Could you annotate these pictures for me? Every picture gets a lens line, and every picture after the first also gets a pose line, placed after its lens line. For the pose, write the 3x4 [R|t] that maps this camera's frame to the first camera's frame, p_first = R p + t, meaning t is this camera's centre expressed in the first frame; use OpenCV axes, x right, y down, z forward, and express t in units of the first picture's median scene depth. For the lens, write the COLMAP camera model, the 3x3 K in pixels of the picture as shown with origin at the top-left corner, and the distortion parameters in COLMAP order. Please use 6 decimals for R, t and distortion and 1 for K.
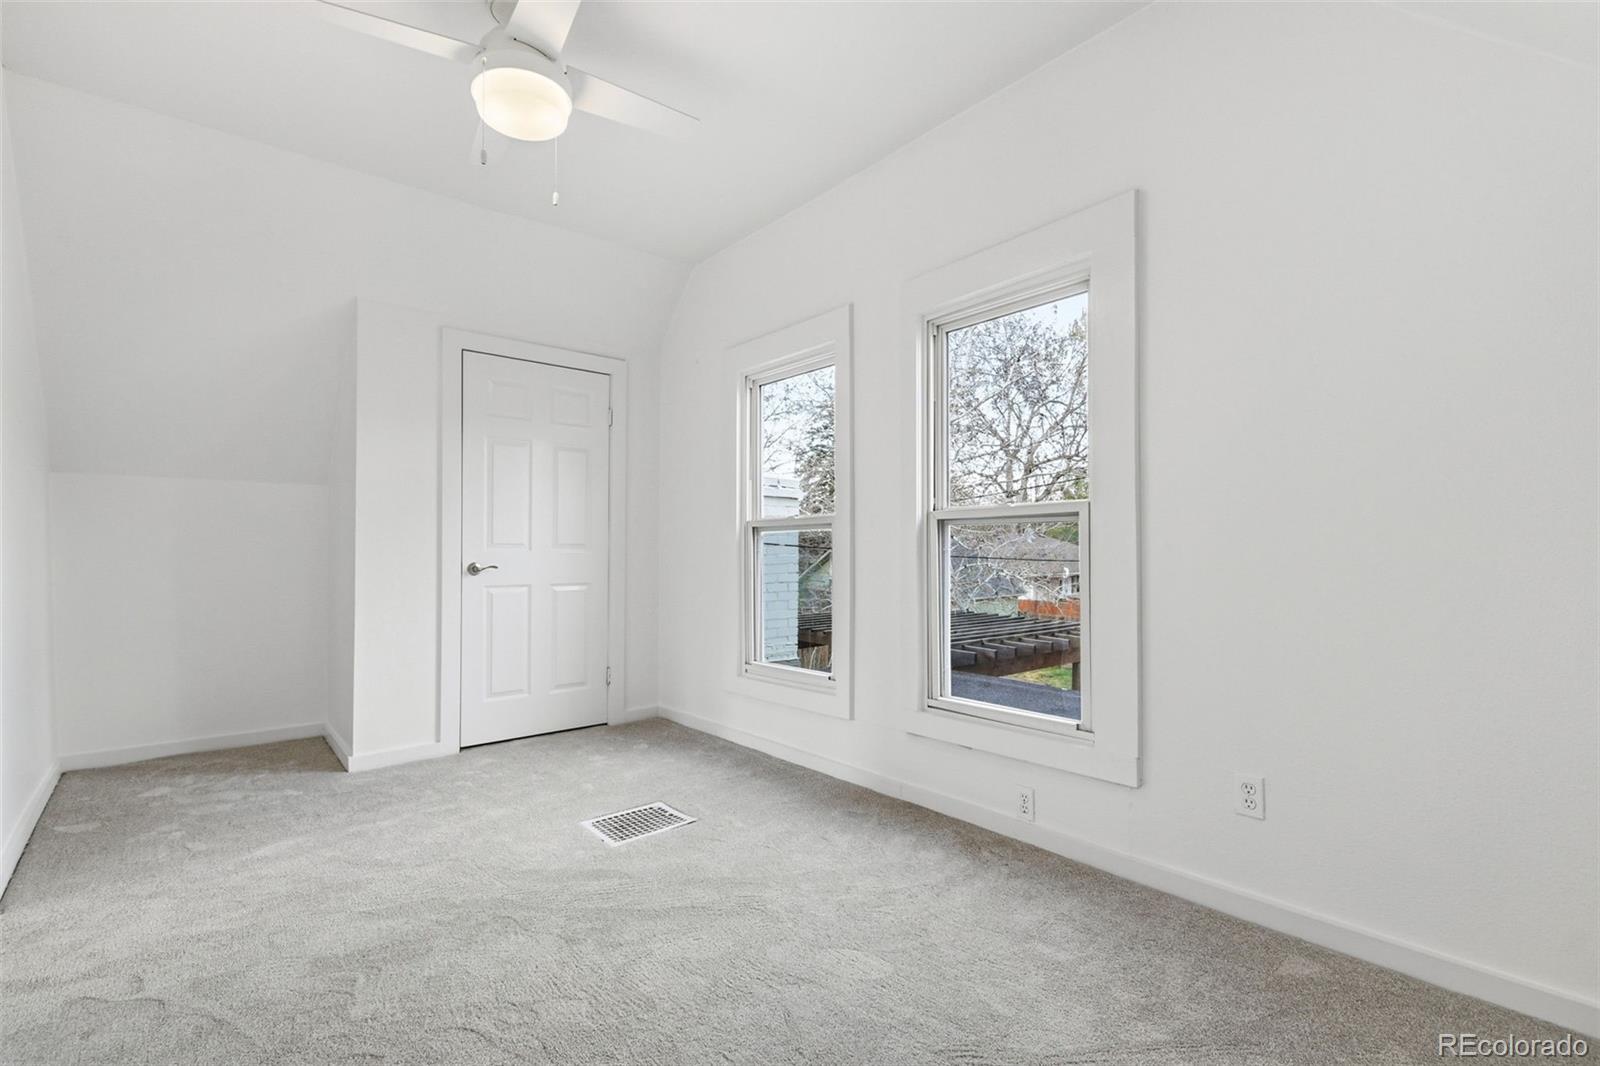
lens RADIAL K [[733.3, 0, 802.8], [0, 733.3, 544.1], [0, 0, 1]] dist [0.007679, -0.002816]
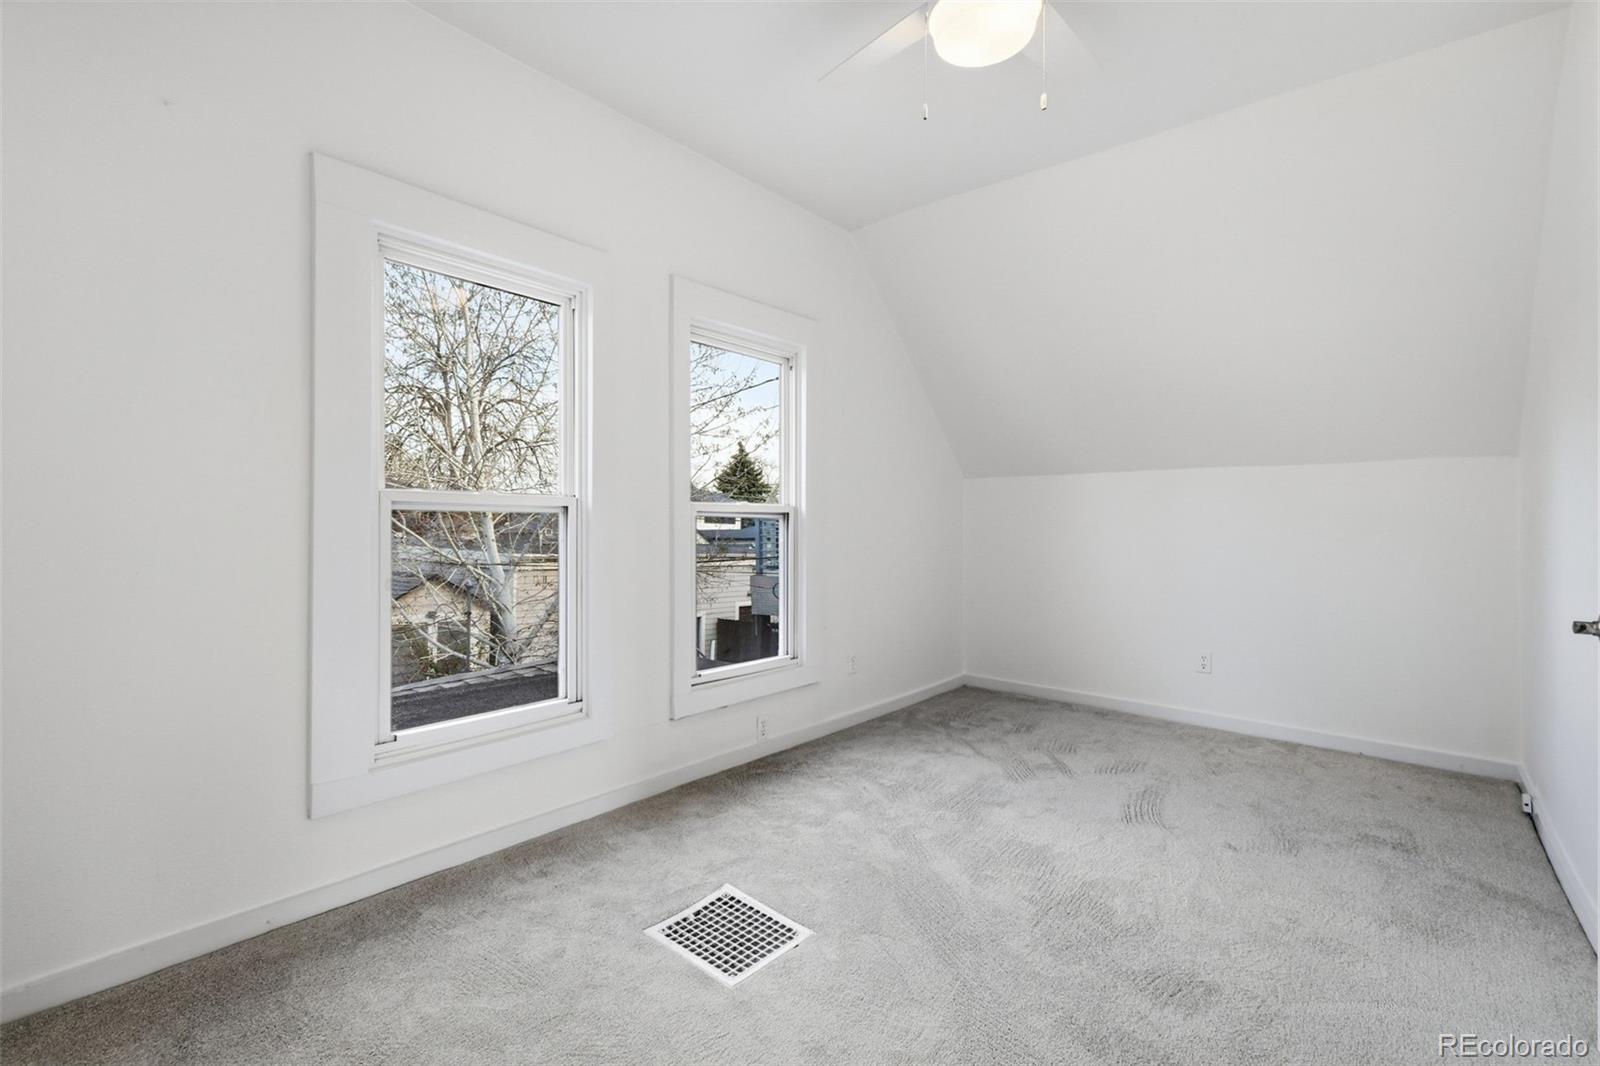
lens RADIAL K [[690.1, 0, 801.6], [0, 690.1, 533.6], [0, 0, 1]] dist [-0.000095, -0.000005]
pose [[-0.144455, 0.004032, 0.989503, -0.926207], [-0.002475, 0.999987, -0.004436, 0.002171], [-0.989508, -0.003089, -0.144443, 1.073964]]
